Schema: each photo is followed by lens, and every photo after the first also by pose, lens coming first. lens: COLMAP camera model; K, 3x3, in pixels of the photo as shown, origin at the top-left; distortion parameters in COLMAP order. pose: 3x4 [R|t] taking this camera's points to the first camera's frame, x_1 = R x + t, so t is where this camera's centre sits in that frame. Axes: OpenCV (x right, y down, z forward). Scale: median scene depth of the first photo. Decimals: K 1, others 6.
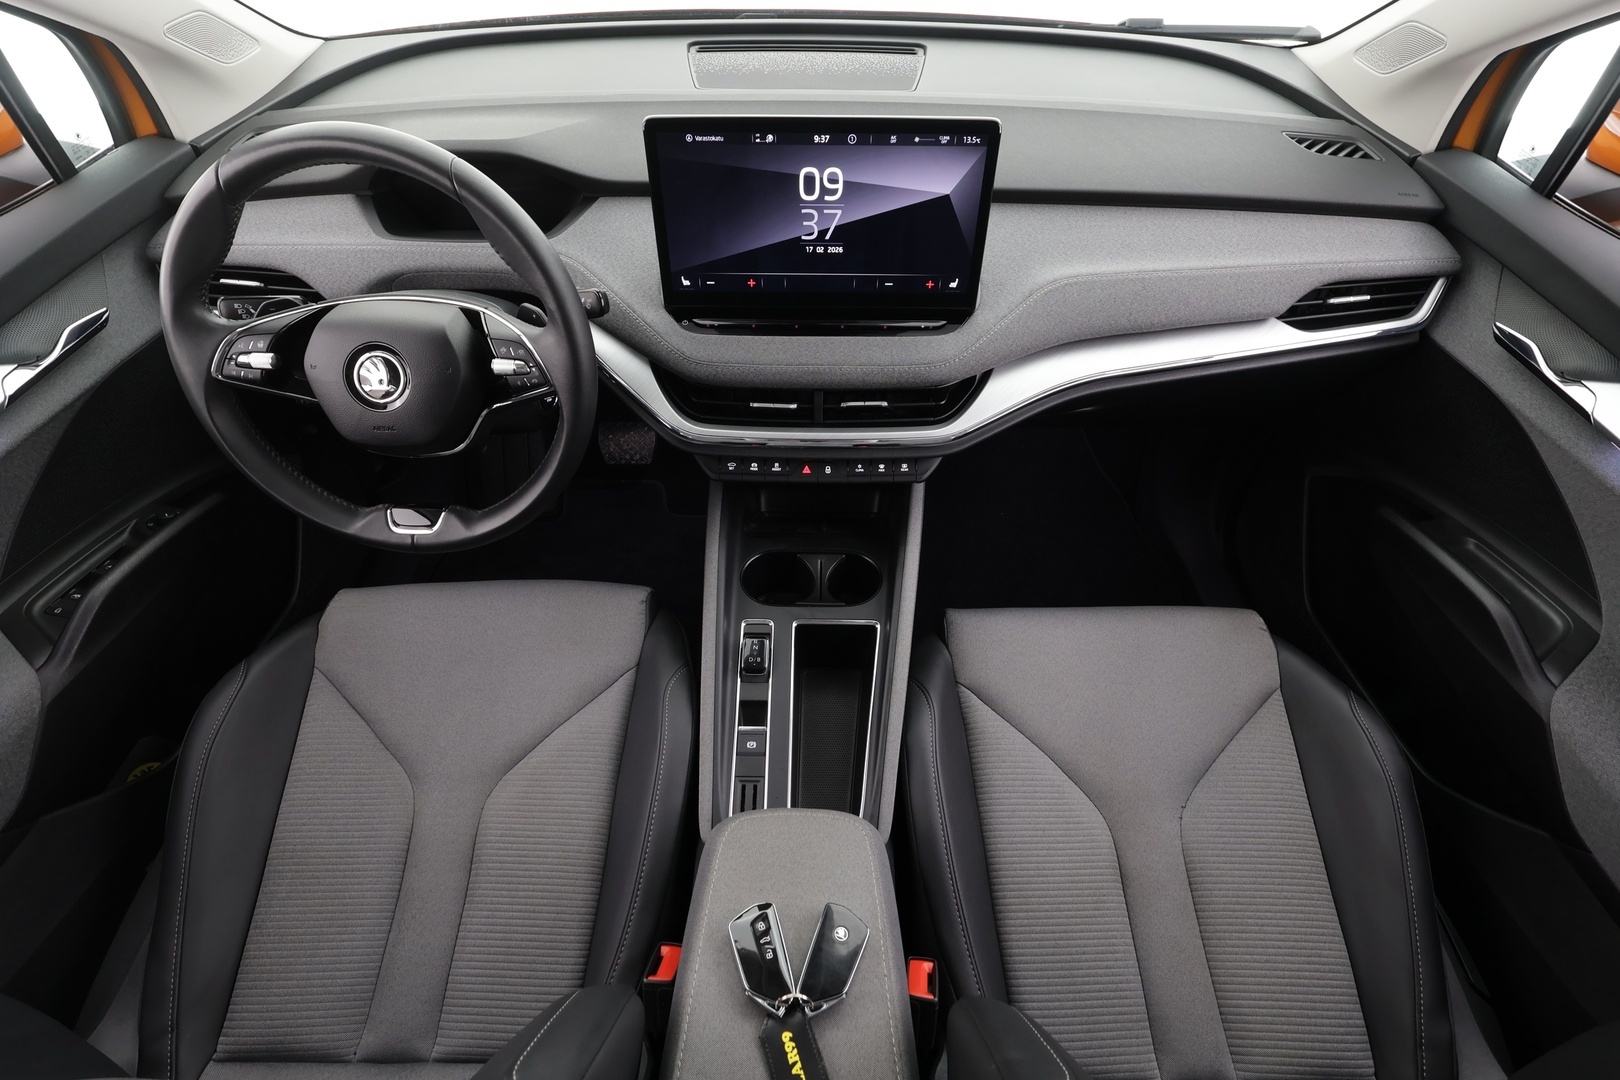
lens RADIAL K [[751.2, 0, 810.0], [0, 751.2, 540.0], [0, 0, 1]] dist [-0.002587, 0.000358]
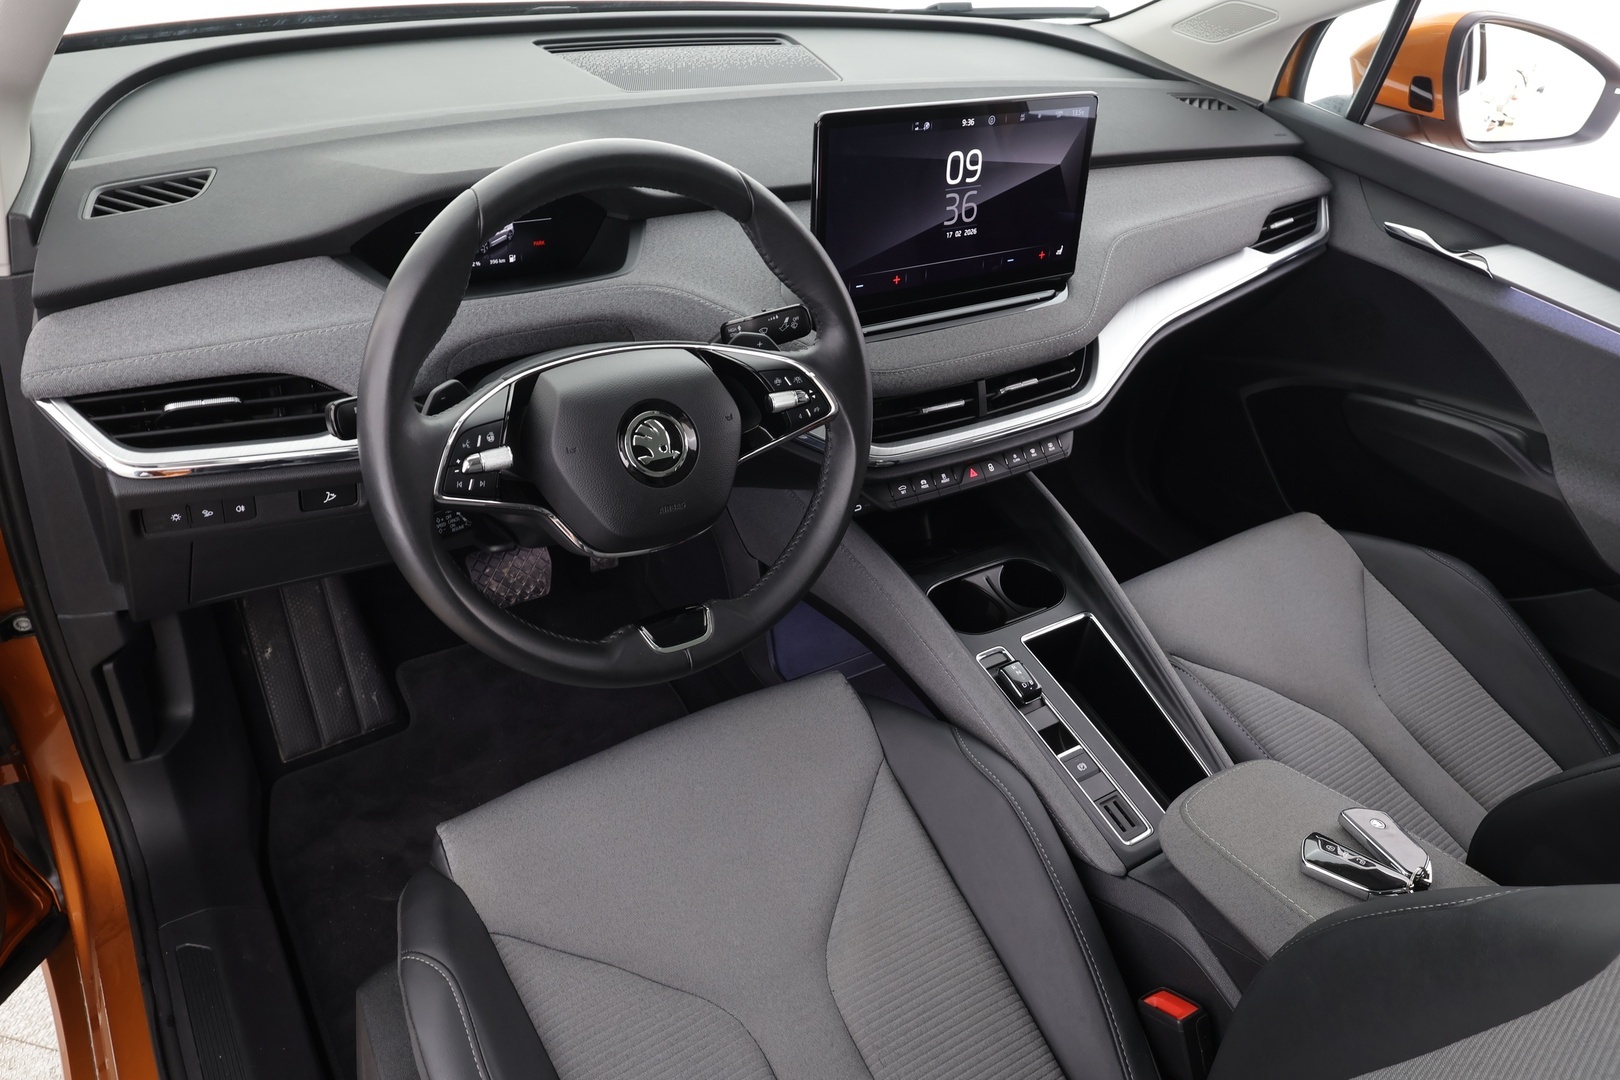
lens RADIAL K [[1124.7, 0, 810.0], [0, 1124.7, 540.0], [0, 0, 1]] dist [-0.001682, 0.006379]
pose [[0.827577, -0.258313, 0.498387, -0.923721], [0.334727, 0.939806, -0.068718, 0.008423], [-0.450636, 0.223693, 0.864227, -0.047841]]
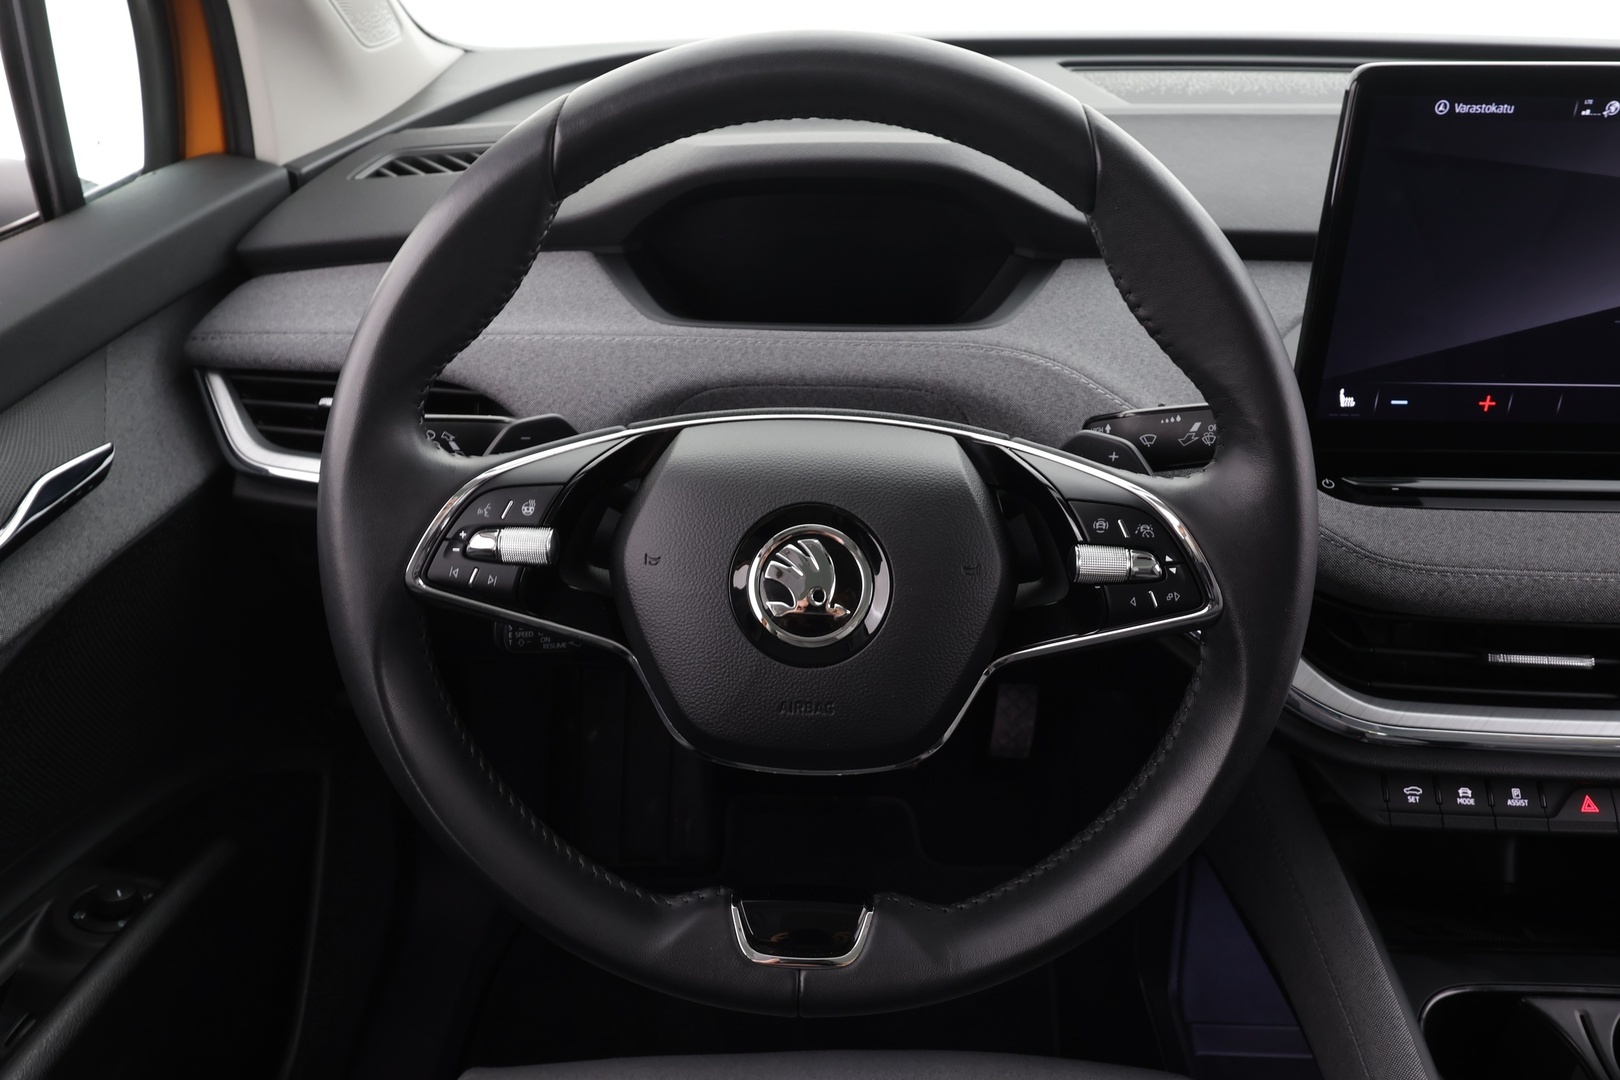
lens RADIAL K [[1124.7, 0, 810.0], [0, 1124.7, 540.0], [0, 0, 1]] dist [-0.001682, 0.006379]
pose [[0.999939, 0.007104, -0.008451, -0.501389], [-0.009192, 0.959692, -0.280903, -0.057536], [0.006115, 0.280963, 0.959699, 0.345572]]
